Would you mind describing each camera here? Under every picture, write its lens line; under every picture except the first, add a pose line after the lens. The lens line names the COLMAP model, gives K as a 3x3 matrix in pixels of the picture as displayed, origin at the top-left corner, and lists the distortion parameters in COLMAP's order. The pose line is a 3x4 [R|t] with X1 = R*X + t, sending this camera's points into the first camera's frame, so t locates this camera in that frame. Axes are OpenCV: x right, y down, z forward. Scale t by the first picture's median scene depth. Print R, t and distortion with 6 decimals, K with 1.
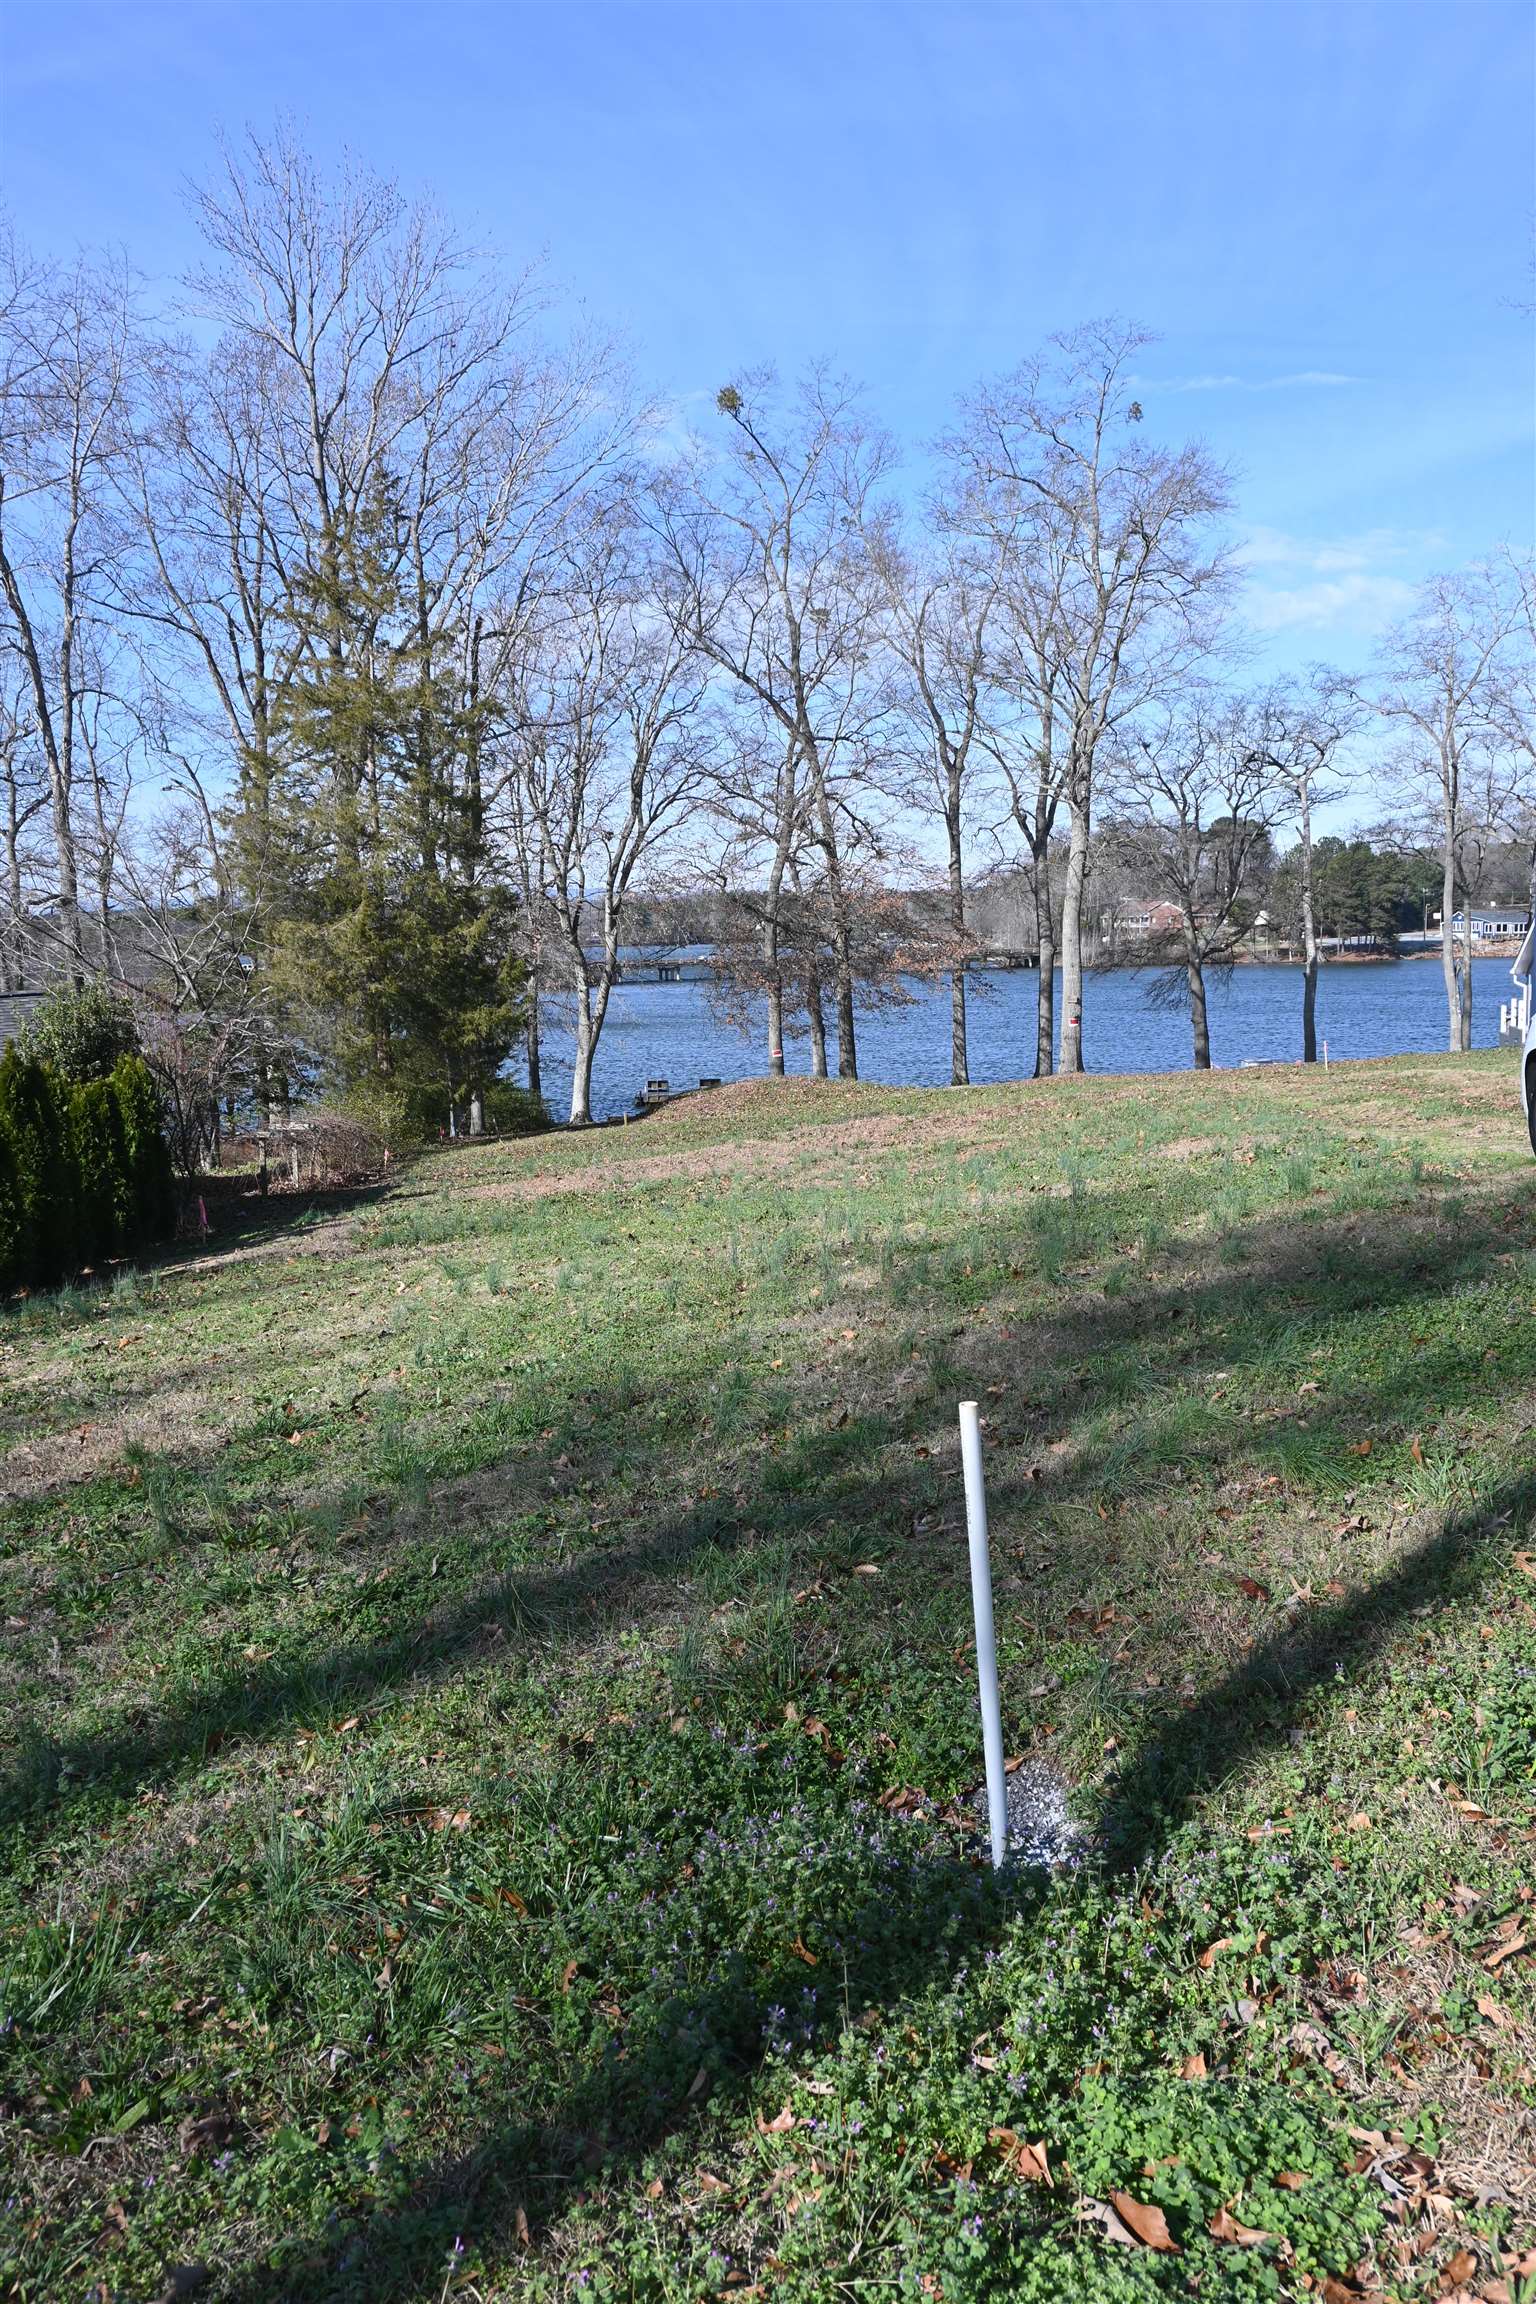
lens RADIAL K [[1798.9, 0, 768.0], [0, 1798.9, 1152.0], [0, 0, 1]] dist [-0.010567, -0.000305]
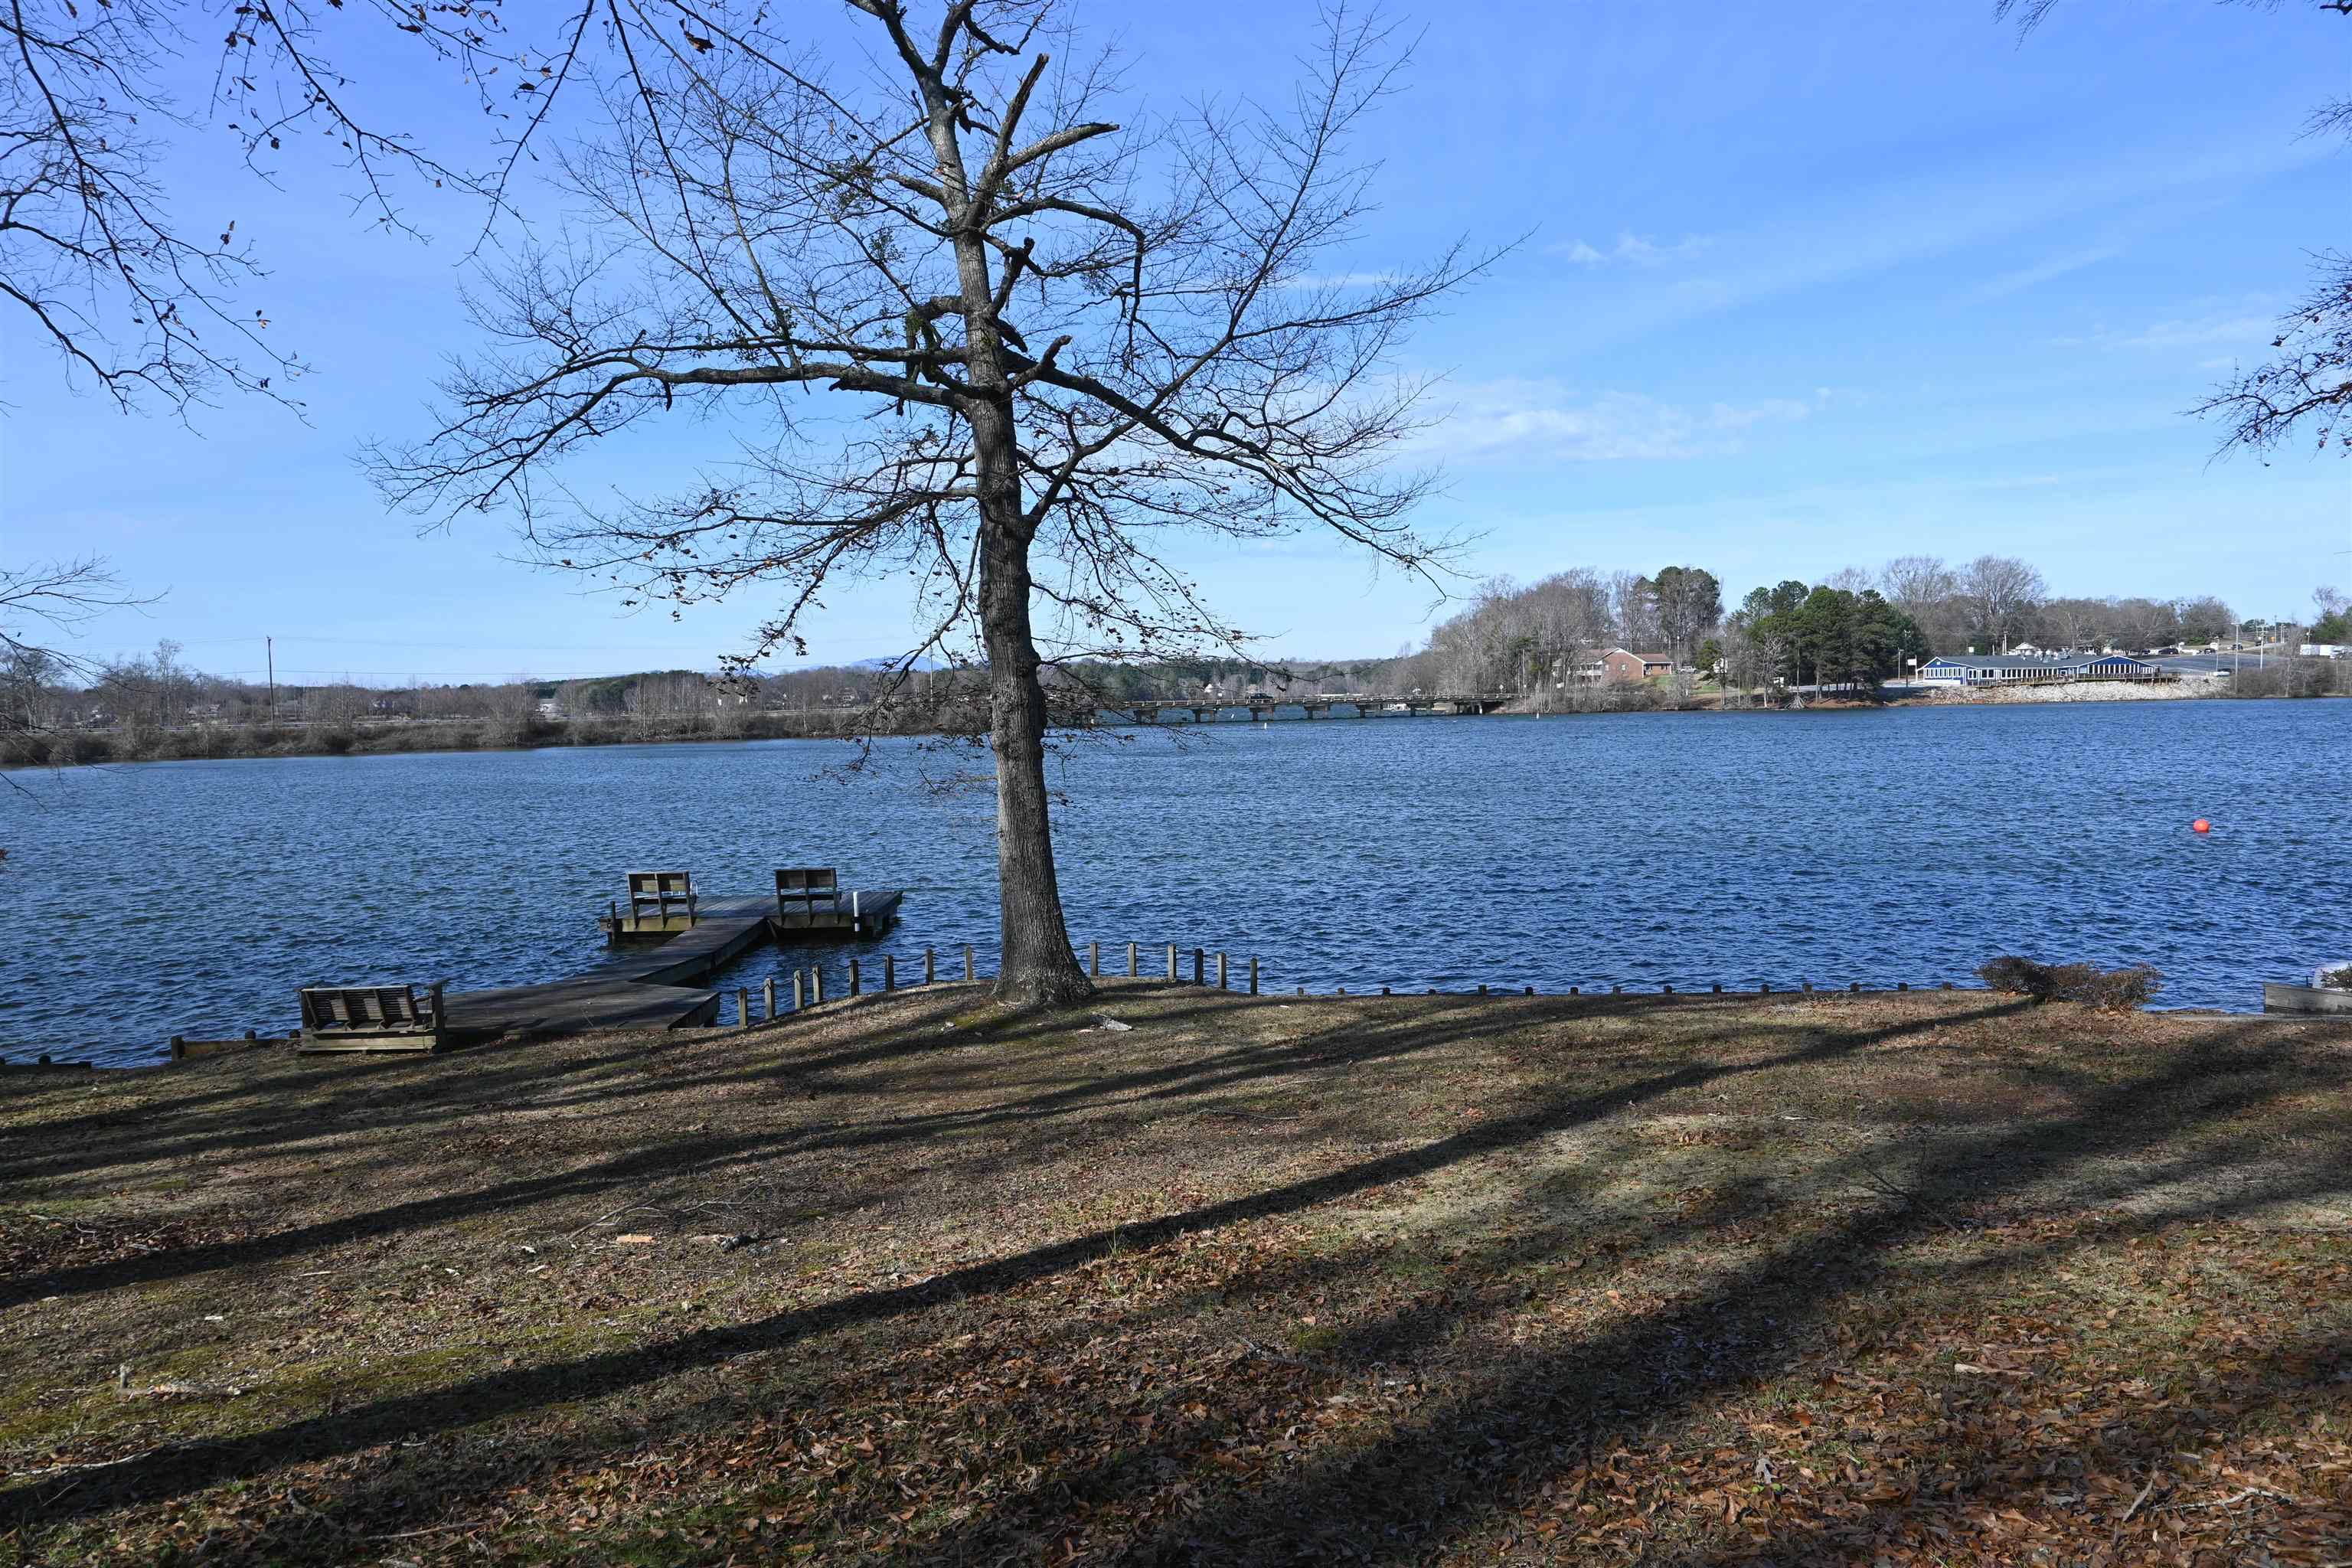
lens RADIAL K [[1585.0, 0, 1176.0], [0, 1585.0, 784.0], [0, 0, 1]] dist [-0.004773, 0.004501]
pose [[0.999562, 0.000427, -0.029593, 0.072686], [-0.002510, 0.997518, -0.070368, -0.050440], [0.029489, 0.070412, 0.997082, 0.966704]]
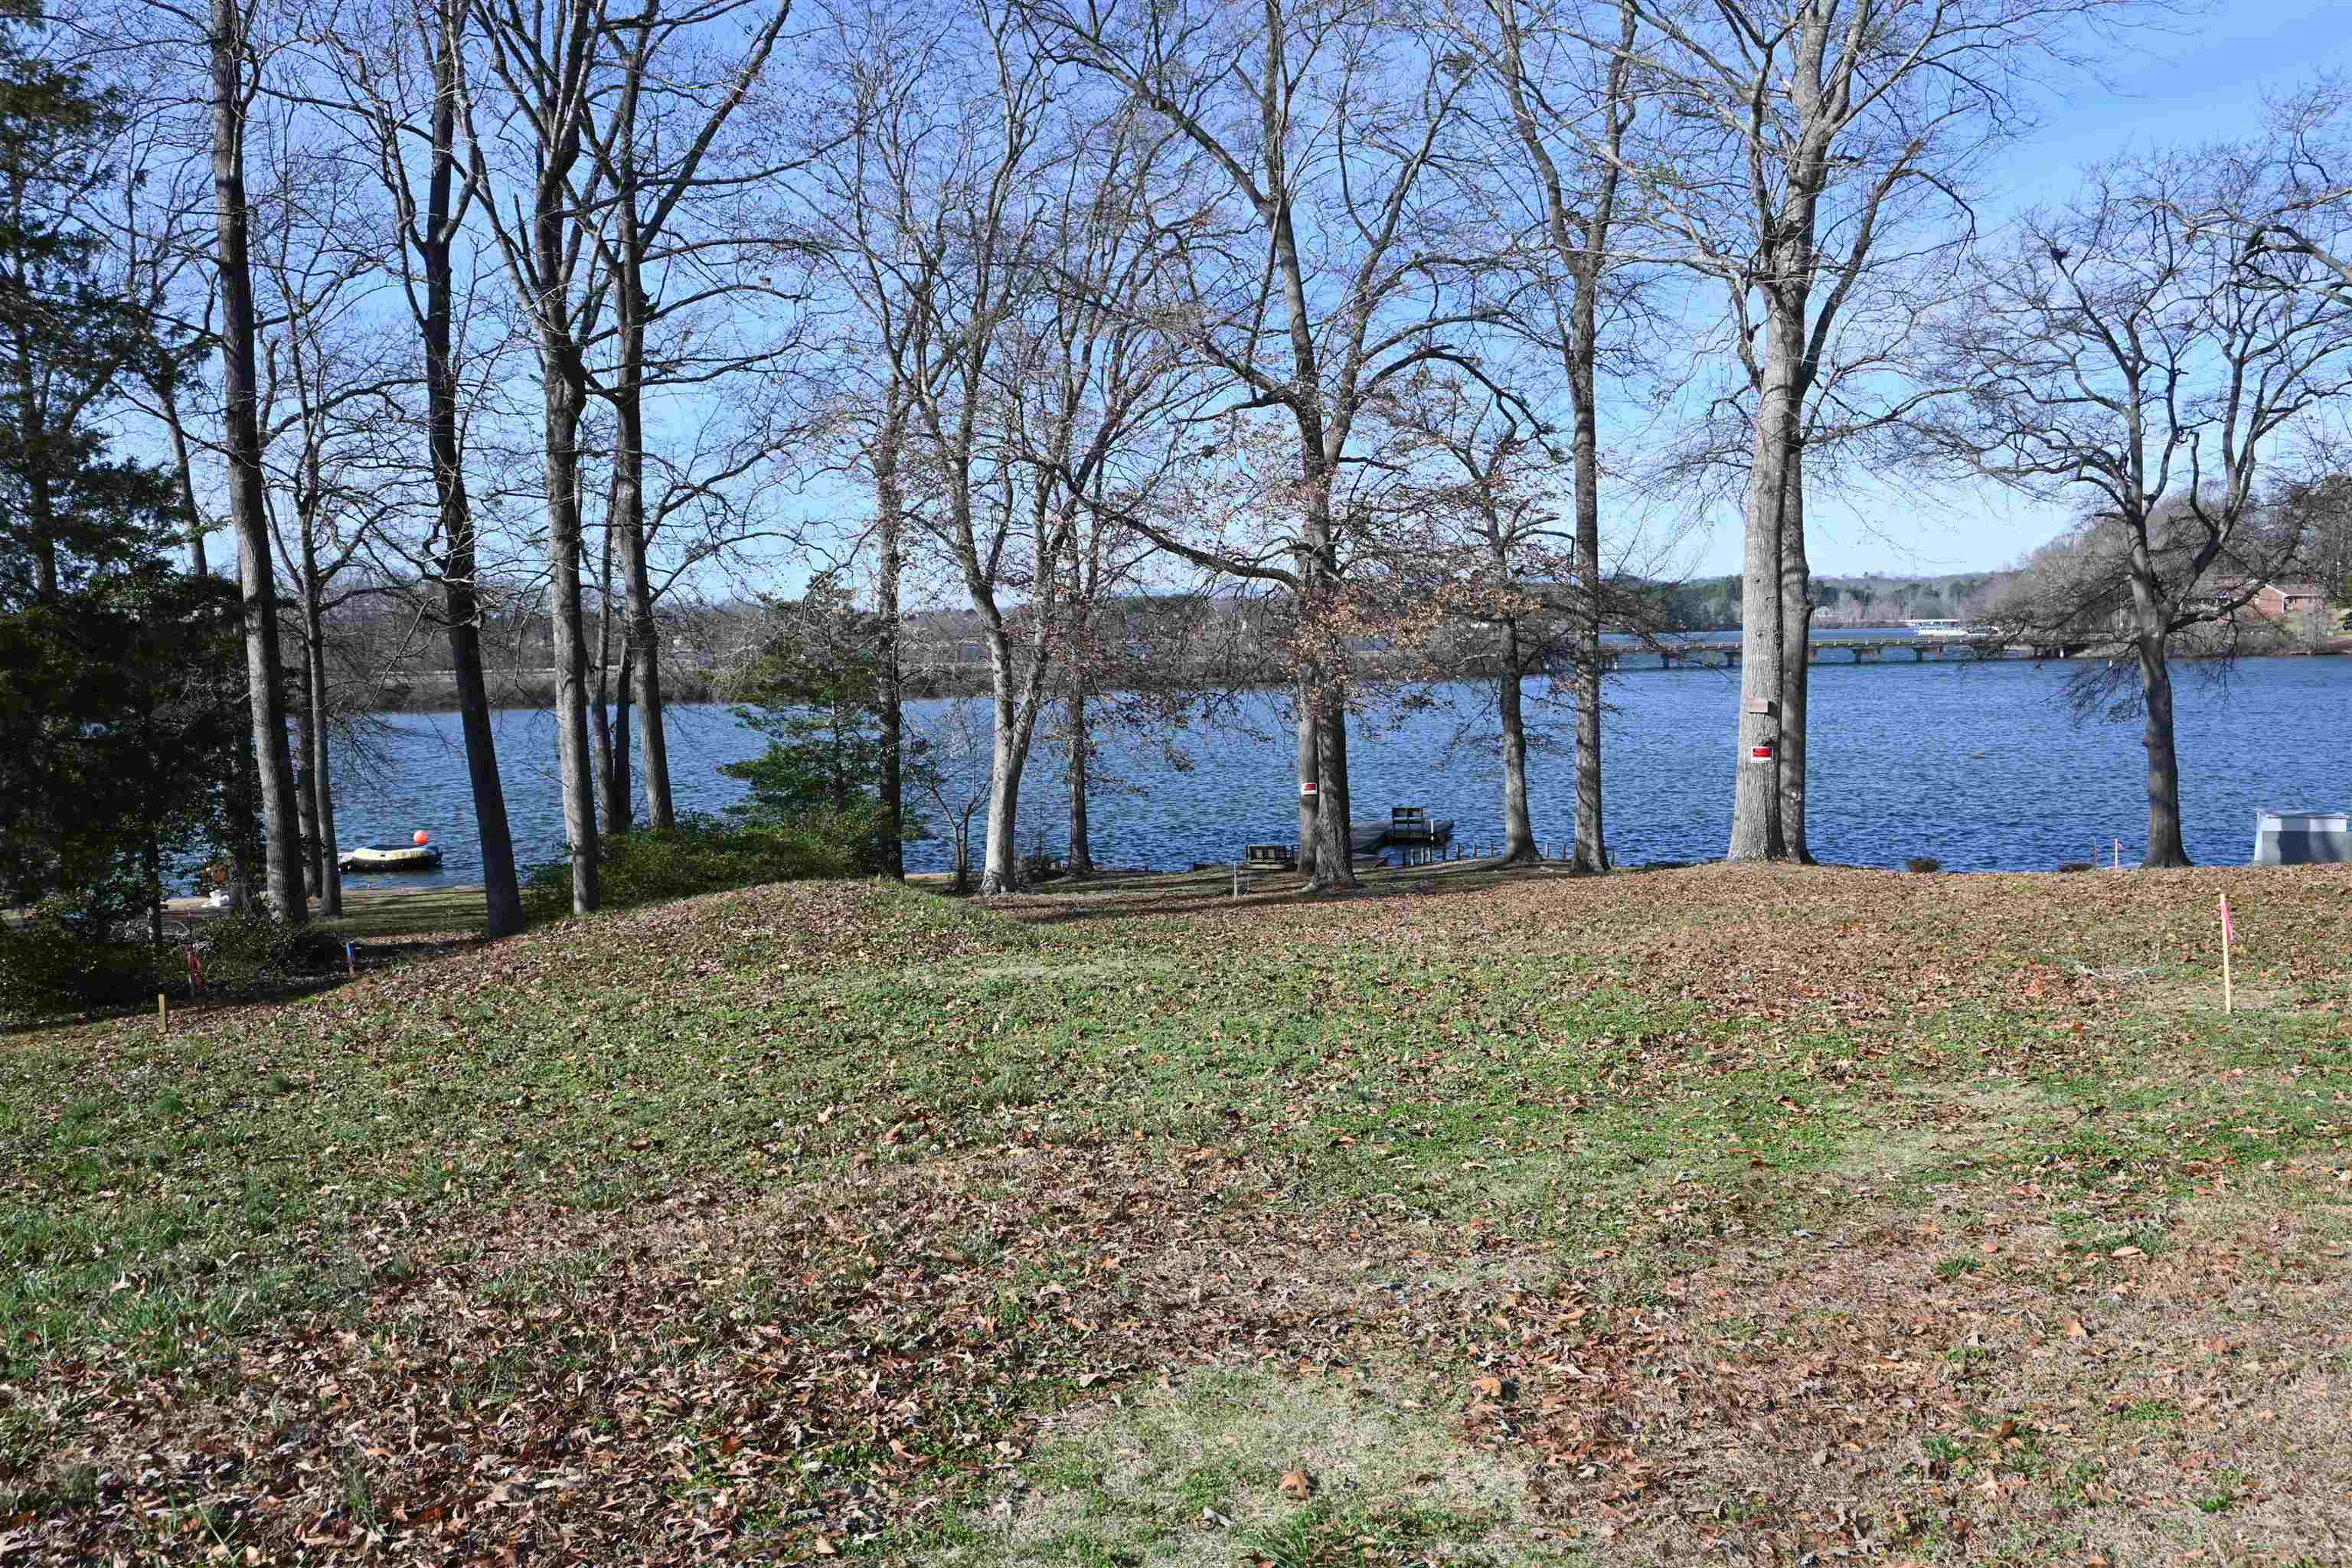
lens RADIAL K [[1836.4, 0, 1176.0], [0, 1836.4, 784.0], [0, 0, 1]] dist [-0.010567, -0.000305]
pose [[0.947751, 0.027700, -0.317806, 0.153513], [-0.038161, 0.998914, -0.026737, -0.038852], [0.316720, 0.037468, 0.947779, 0.425330]]
